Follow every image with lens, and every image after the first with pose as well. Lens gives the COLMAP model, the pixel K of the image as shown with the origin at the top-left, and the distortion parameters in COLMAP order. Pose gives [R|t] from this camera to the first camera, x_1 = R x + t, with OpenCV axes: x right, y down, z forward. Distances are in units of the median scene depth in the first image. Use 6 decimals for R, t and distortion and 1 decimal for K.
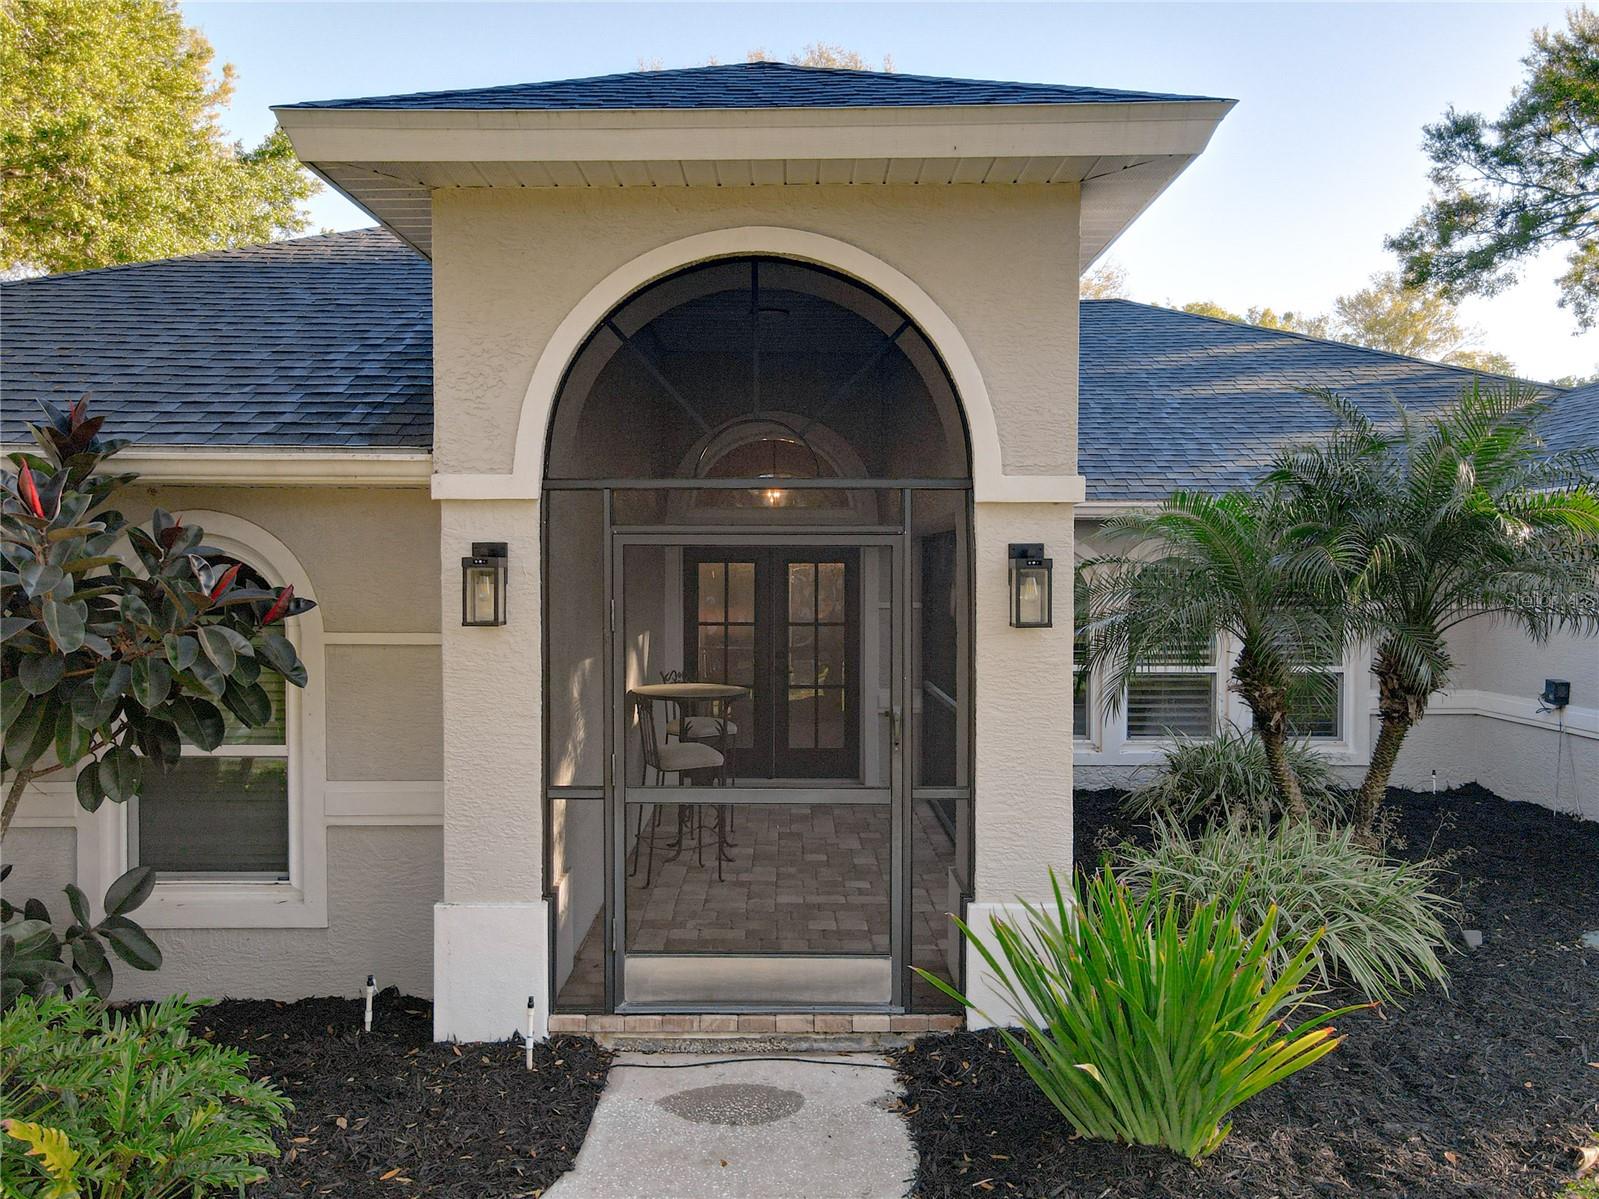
lens RADIAL K [[1118.5, 0, 797.6], [0, 1118.5, 586.5], [0, 0, 1]] dist [0.010046, 0.002898]
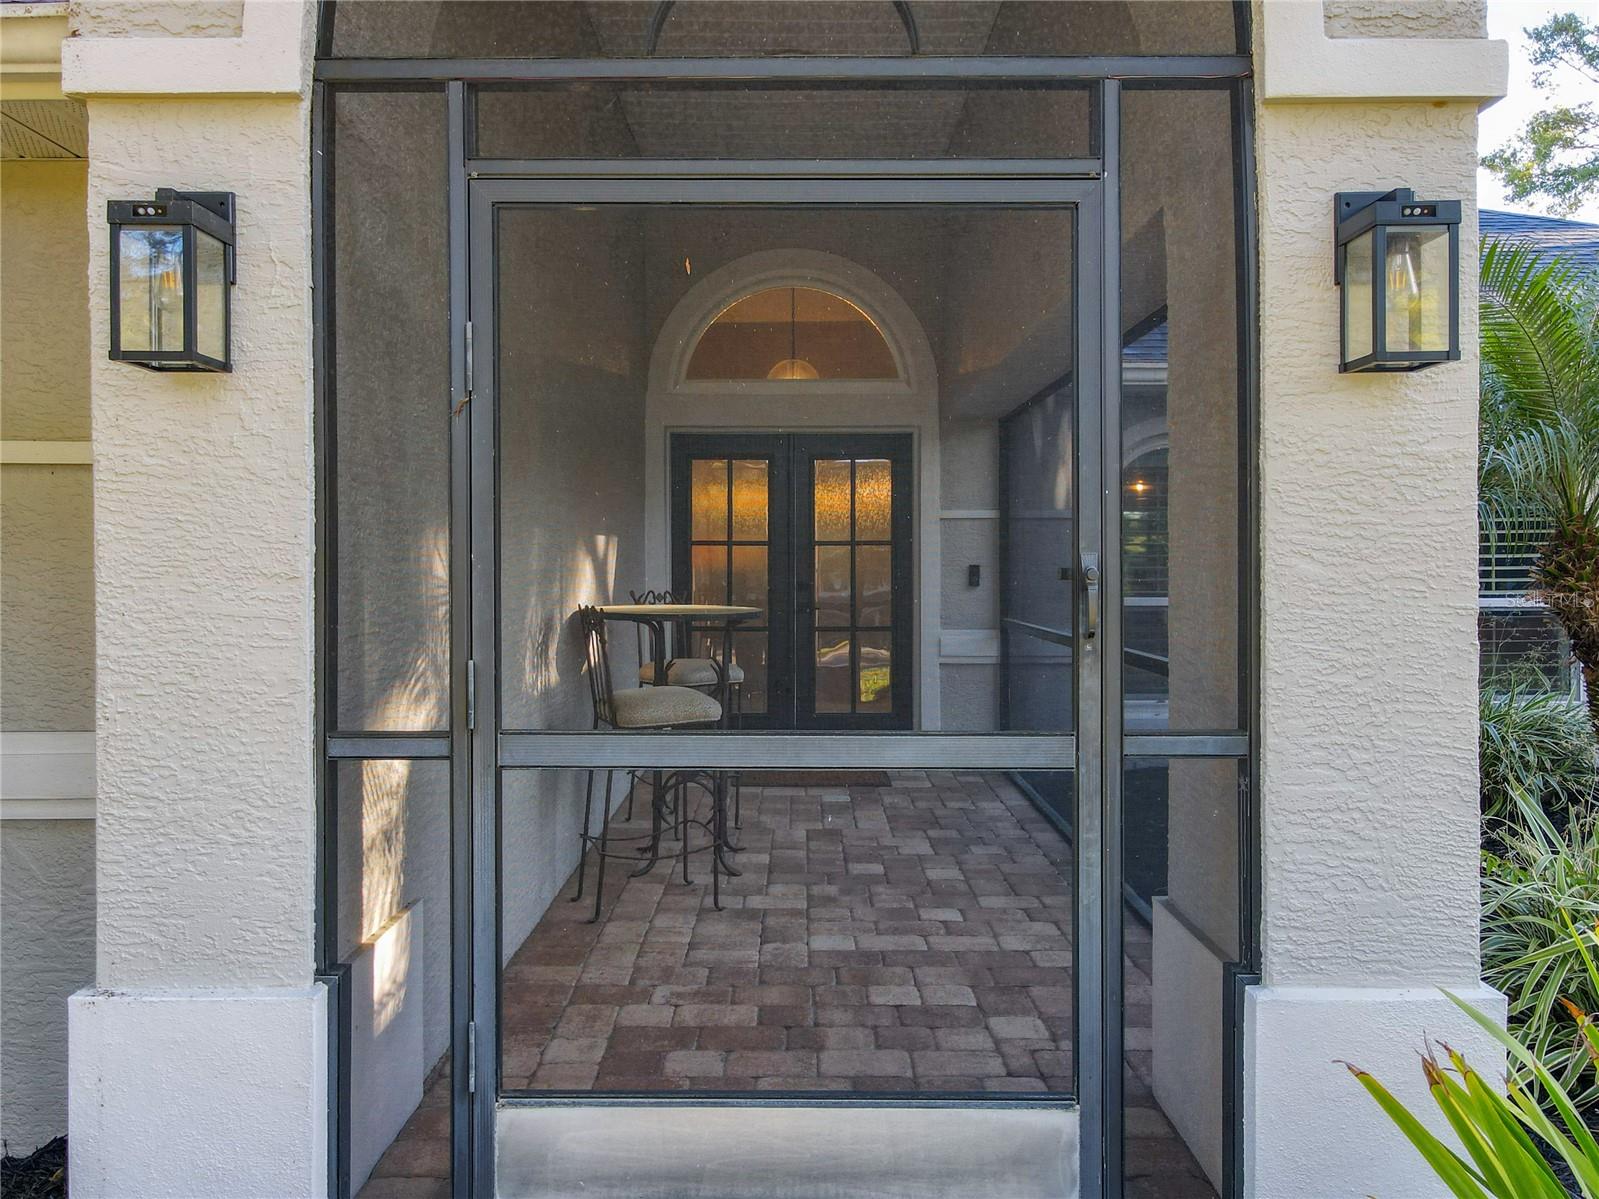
lens RADIAL K [[1118.5, 0, 805.9], [0, 1118.5, 550.0], [0, 0, 1]] dist [0.010046, 0.002898]
pose [[0.999995, -0.002945, -0.000708, -0.019597], [0.002924, 0.999622, -0.027352, 0.085920], [0.000788, 0.027349, 0.999626, 0.394235]]
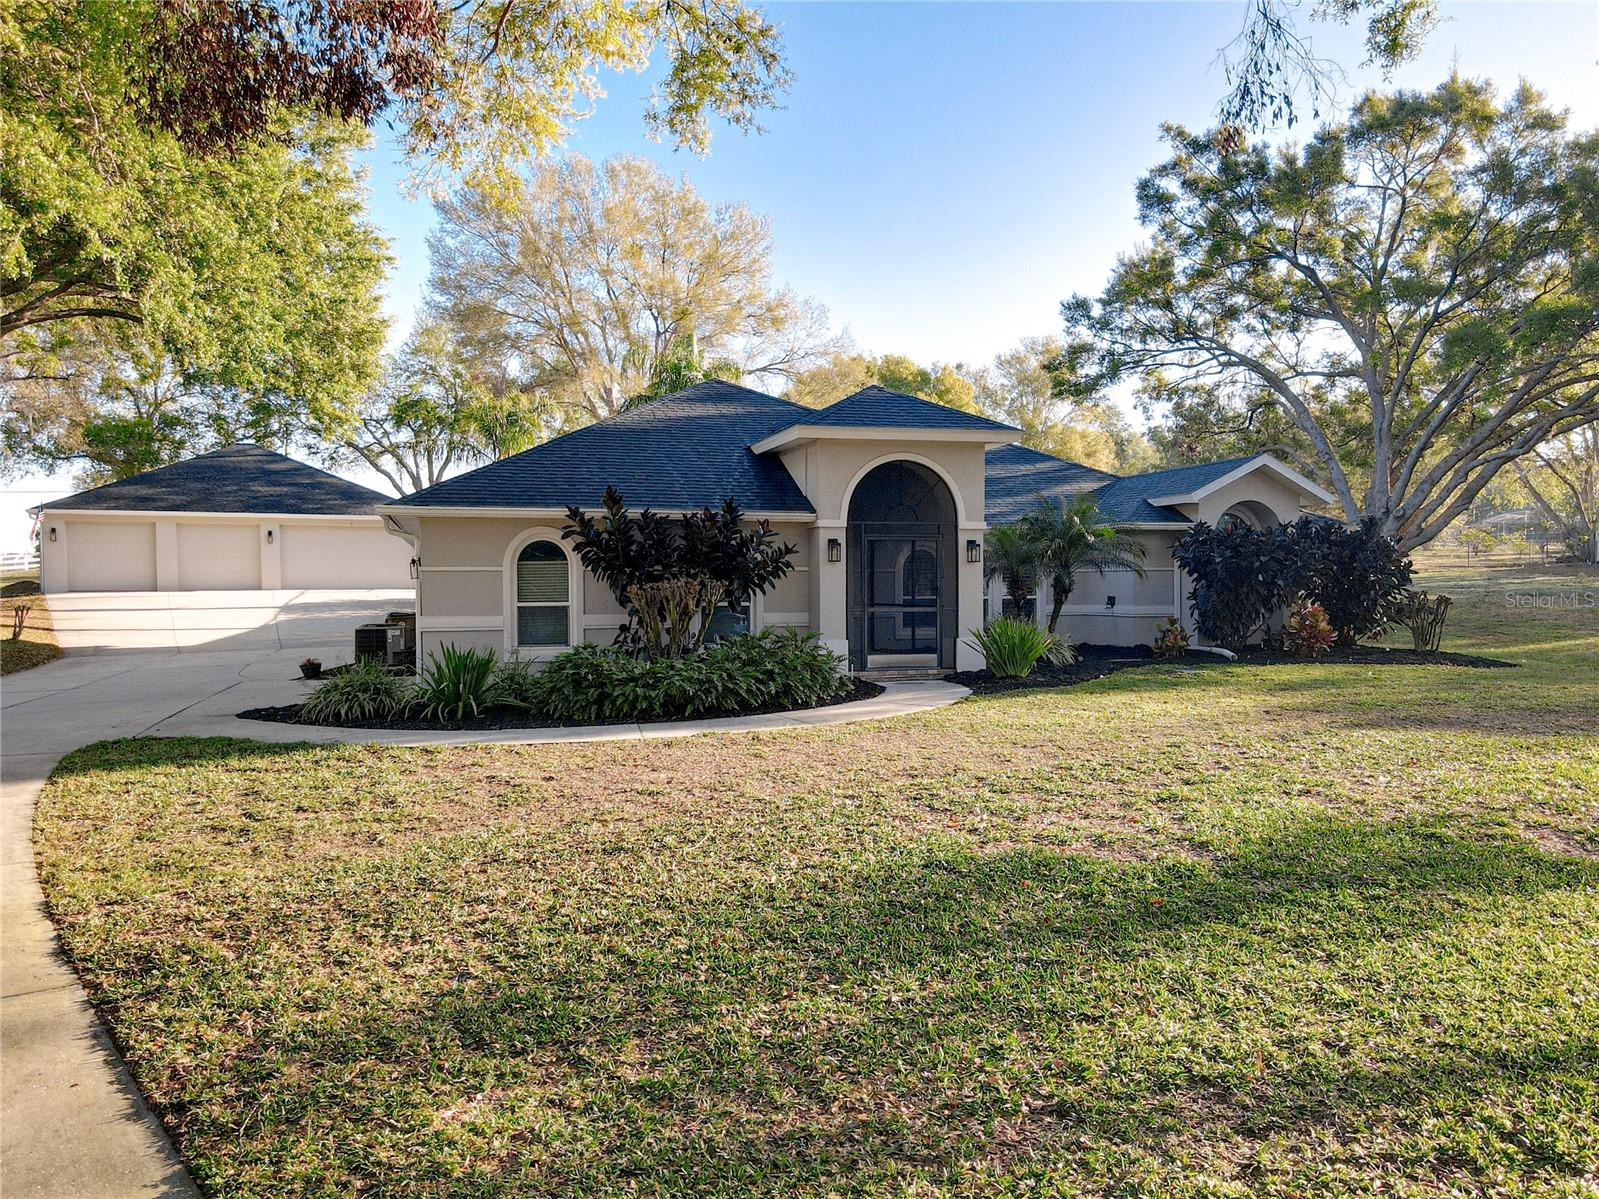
lens RADIAL K [[1118.5, 0, 803.3], [0, 1118.5, 601.2], [0, 0, 1]] dist [0.010046, 0.002898]
pose [[0.959994, -0.007996, 0.279907, -0.977302], [0.007522, 0.999968, 0.002766, 0.106846], [-0.279920, -0.000549, 0.960023, -1.711930]]
